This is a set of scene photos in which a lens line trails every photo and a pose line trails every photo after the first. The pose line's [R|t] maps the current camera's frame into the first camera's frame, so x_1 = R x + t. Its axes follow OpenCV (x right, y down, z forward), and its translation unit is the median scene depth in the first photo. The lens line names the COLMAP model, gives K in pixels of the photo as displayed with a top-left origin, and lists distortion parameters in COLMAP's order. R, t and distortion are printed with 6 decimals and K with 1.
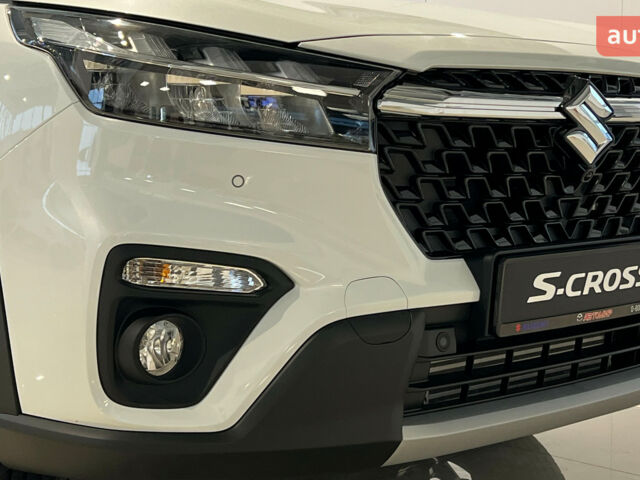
lens RADIAL K [[1303.6, 0, 320.0], [0, 1303.6, 240.0], [0, 0, 1]] dist [0.414204, -3.761371]
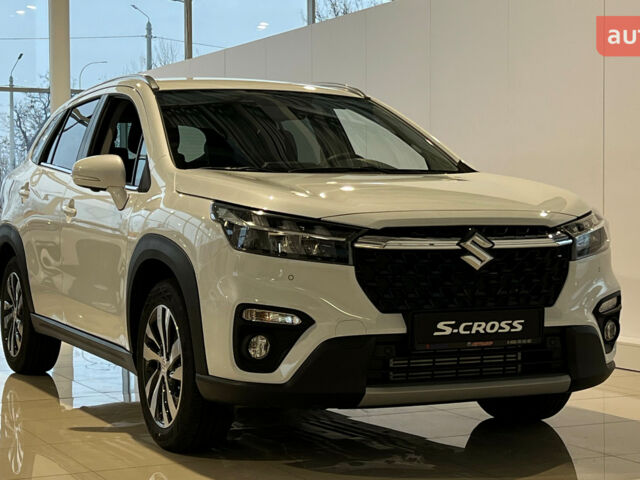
lens RADIAL K [[1303.6, 0, 320.0], [0, 1303.6, 240.0], [0, 0, 1]] dist [0.414204, -3.761371]
pose [[0.945047, 0.003055, -0.326921, 0.705359], [-0.021733, 0.998332, -0.053496, 0.011485], [0.326213, 0.057662, 0.943536, -1.127853]]
